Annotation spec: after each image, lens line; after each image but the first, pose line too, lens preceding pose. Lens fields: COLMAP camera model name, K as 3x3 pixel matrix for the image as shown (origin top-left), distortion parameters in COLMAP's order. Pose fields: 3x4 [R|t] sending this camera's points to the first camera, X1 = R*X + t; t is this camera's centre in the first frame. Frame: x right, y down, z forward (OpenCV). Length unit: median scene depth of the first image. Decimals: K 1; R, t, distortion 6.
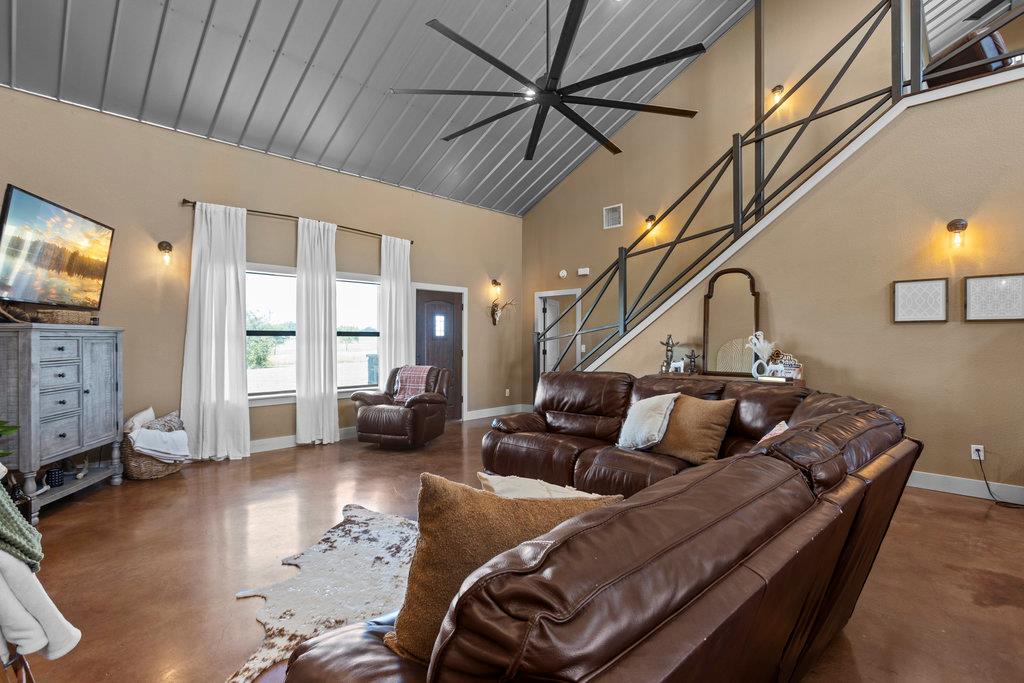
lens RADIAL K [[489.1, 0, 512.0], [0, 489.1, 341.5], [0, 0, 1]] dist [-0.035194, -0.000041]
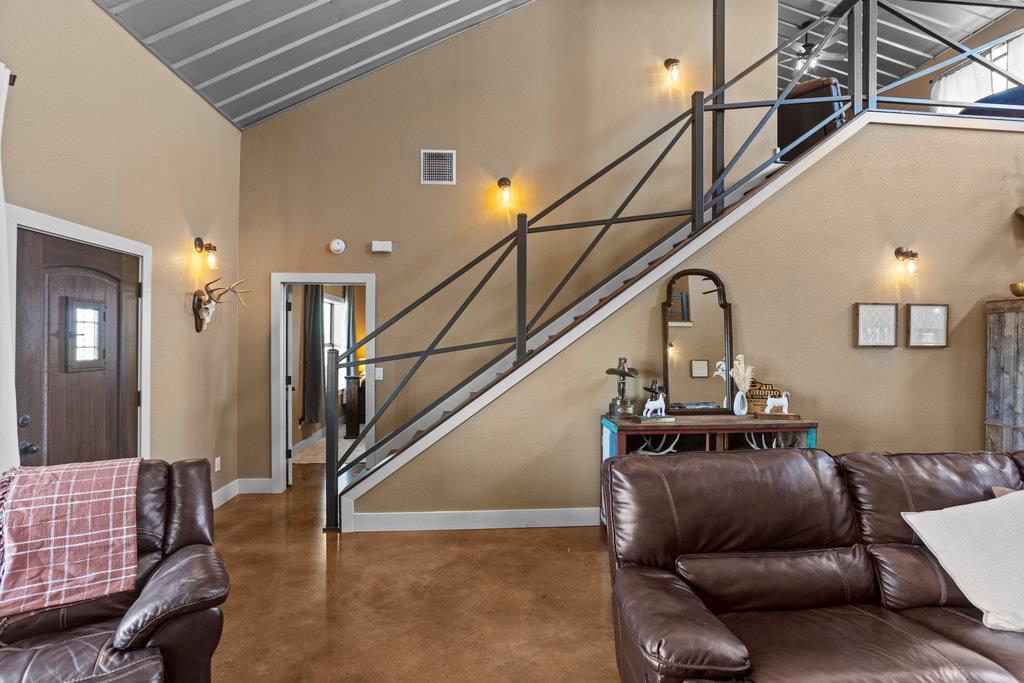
lens RADIAL K [[489.1, 0, 512.0], [0, 489.1, 341.5], [0, 0, 1]] dist [-0.035194, -0.000041]
pose [[0.665970, 0.002523, 0.745975, -0.281105], [-0.002771, 0.999996, -0.000908, -0.036851], [-0.745974, -0.001462, 0.665974, 0.688051]]
